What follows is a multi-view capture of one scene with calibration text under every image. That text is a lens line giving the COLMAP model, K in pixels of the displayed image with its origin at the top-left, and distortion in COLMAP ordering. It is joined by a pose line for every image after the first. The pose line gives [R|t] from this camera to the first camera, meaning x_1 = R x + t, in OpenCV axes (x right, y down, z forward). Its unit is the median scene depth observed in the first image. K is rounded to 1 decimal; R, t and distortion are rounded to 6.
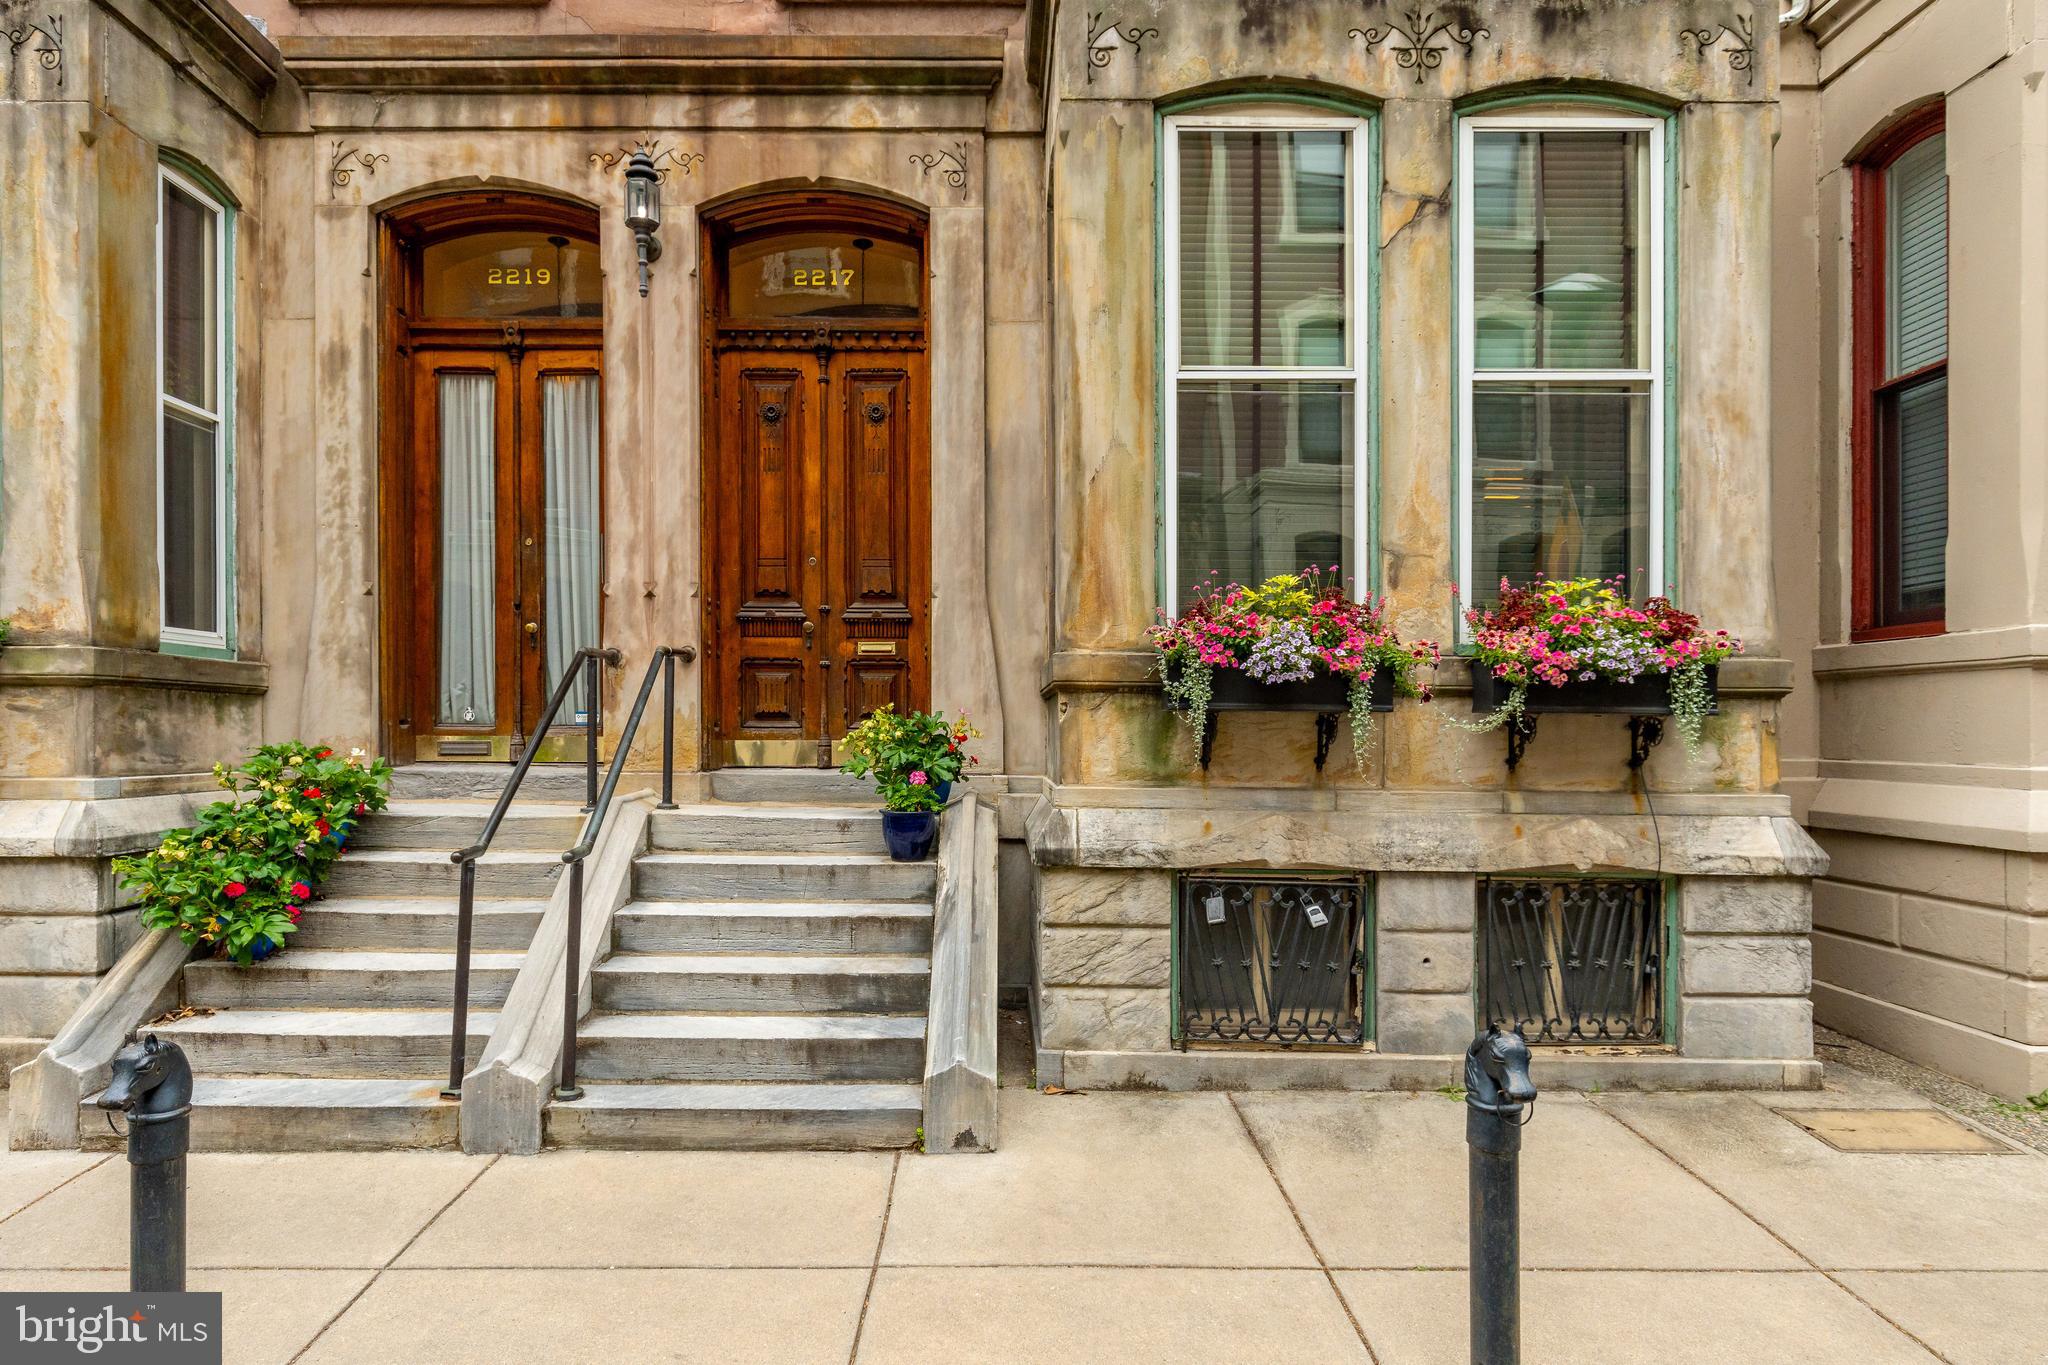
lens RADIAL K [[1215.1, 0, 1018.8], [0, 1215.1, 728.7], [0, 0, 1]] dist [-0.000662, 0.000019]
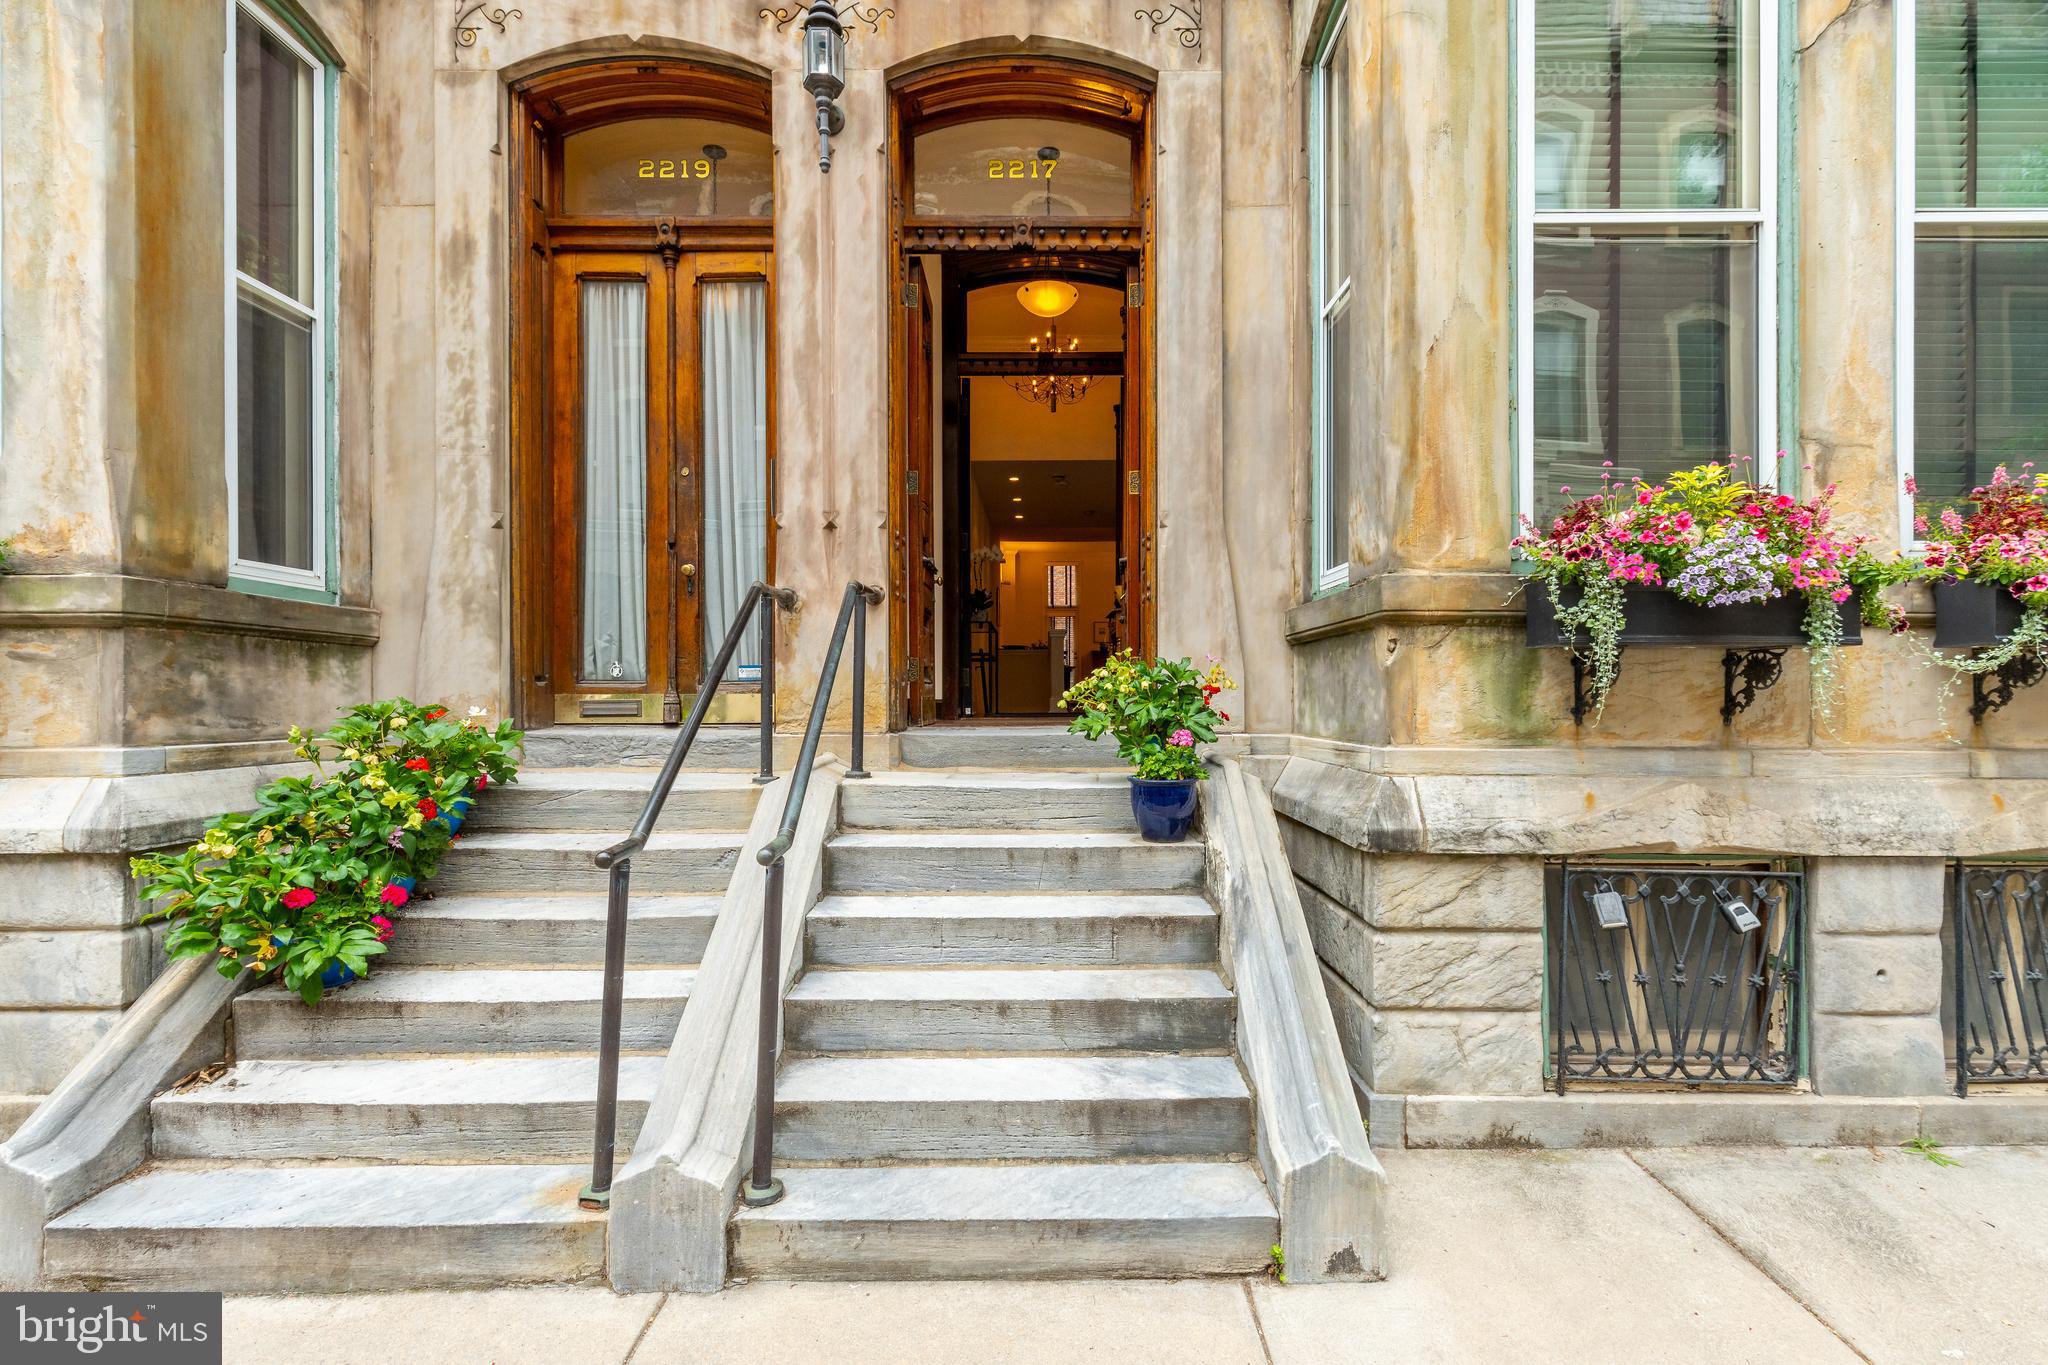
lens RADIAL K [[907.7, 0, 1032.6], [0, 907.7, 680.6], [0, 0, 1]] dist [0.003454, 0.000013]
pose [[0.999894, -0.007602, 0.012389, -0.199621], [0.007856, 0.999756, -0.020643, 0.015018], [-0.012229, 0.020738, 0.999710, 0.425292]]
